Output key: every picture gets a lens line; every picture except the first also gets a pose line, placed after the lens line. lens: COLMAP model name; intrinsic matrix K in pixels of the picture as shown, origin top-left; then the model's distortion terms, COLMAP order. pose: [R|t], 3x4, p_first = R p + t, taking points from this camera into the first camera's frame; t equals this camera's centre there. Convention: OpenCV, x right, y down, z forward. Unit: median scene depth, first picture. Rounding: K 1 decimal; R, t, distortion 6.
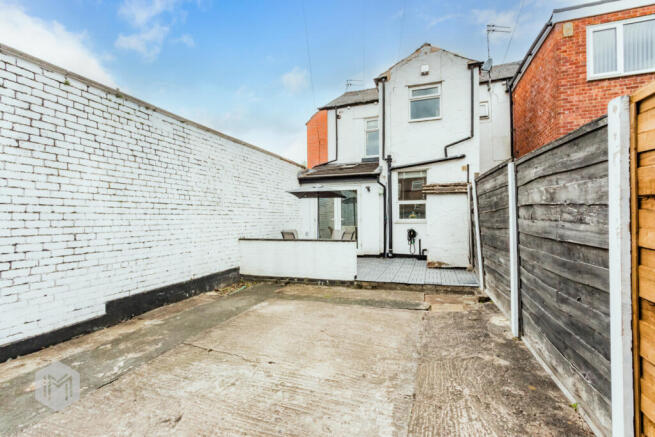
lens RADIAL K [[309.9, 0, 327.1], [0, 309.9, 219.3], [0, 0, 1]] dist [-0.001274, 0.001265]
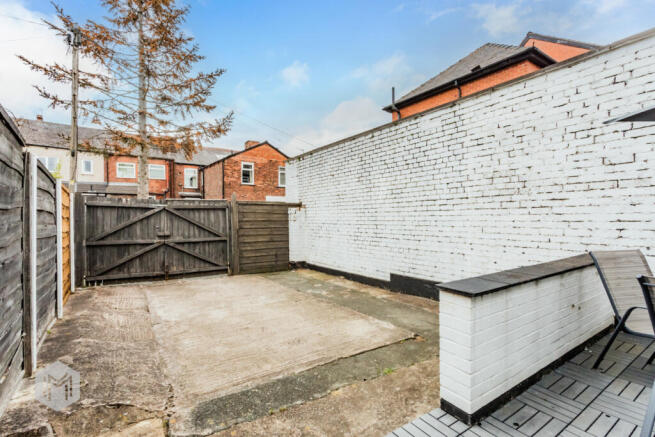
lens RADIAL K [[309.9, 0, 326.9], [0, 309.9, 218.3], [0, 0, 1]] dist [-0.001274, 0.001265]
pose [[-0.604971, 0.018846, -0.796024, 0.553053], [0.015656, 0.999808, 0.011772, -0.010035], [0.796093, -0.005341, -0.605150, 1.483591]]
